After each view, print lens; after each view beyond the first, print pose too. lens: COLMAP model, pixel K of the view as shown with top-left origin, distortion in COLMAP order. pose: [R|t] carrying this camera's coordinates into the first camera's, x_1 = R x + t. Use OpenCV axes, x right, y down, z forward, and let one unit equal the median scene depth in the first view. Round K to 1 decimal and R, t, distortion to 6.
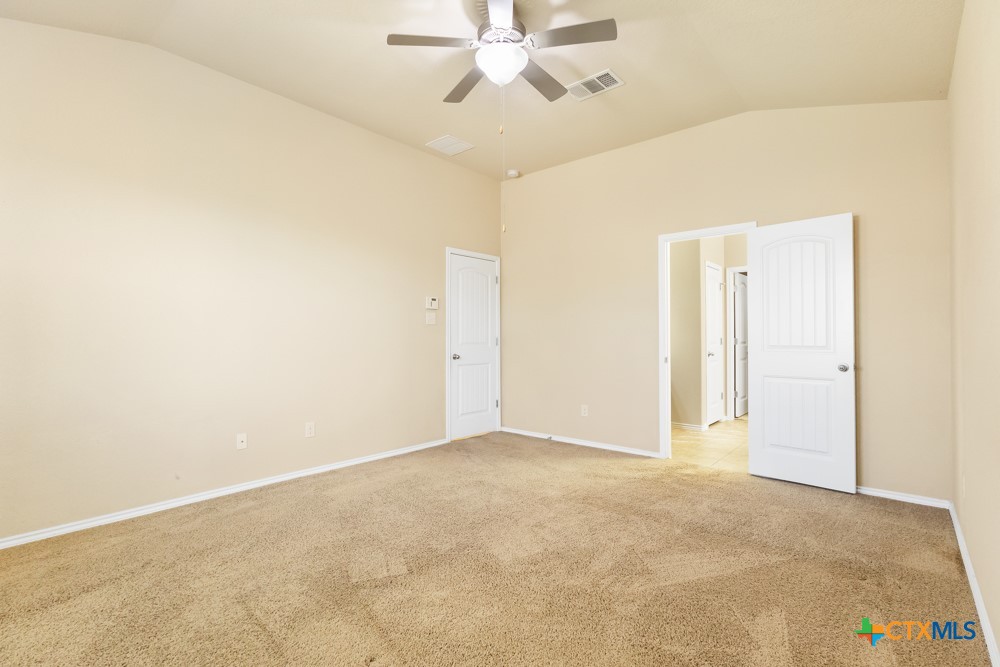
lens RADIAL K [[470.5, 0, 499.5], [0, 470.5, 335.1], [0, 0, 1]] dist [-0.001150, 0.001031]
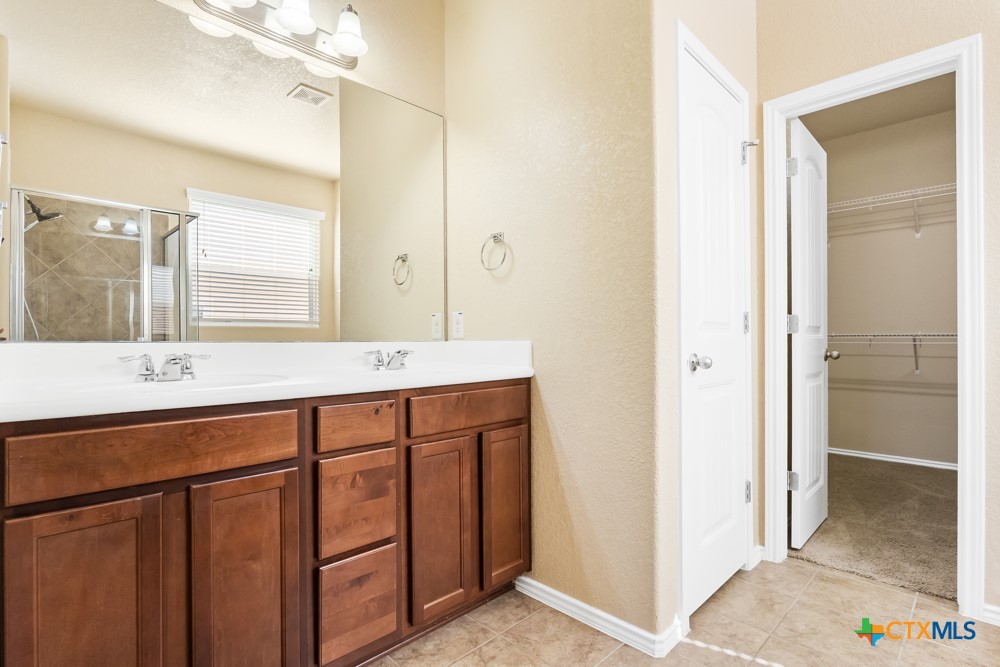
lens RADIAL K [[488.5, 0, 500.3], [0, 488.5, 335.7], [0, 0, 1]] dist [-0.000646, -0.000029]
pose [[0.996853, -0.001599, -0.079253, 0.328288], [0.002190, 0.999970, 0.007377, 0.019711], [0.079239, -0.007527, 0.996827, 0.649203]]
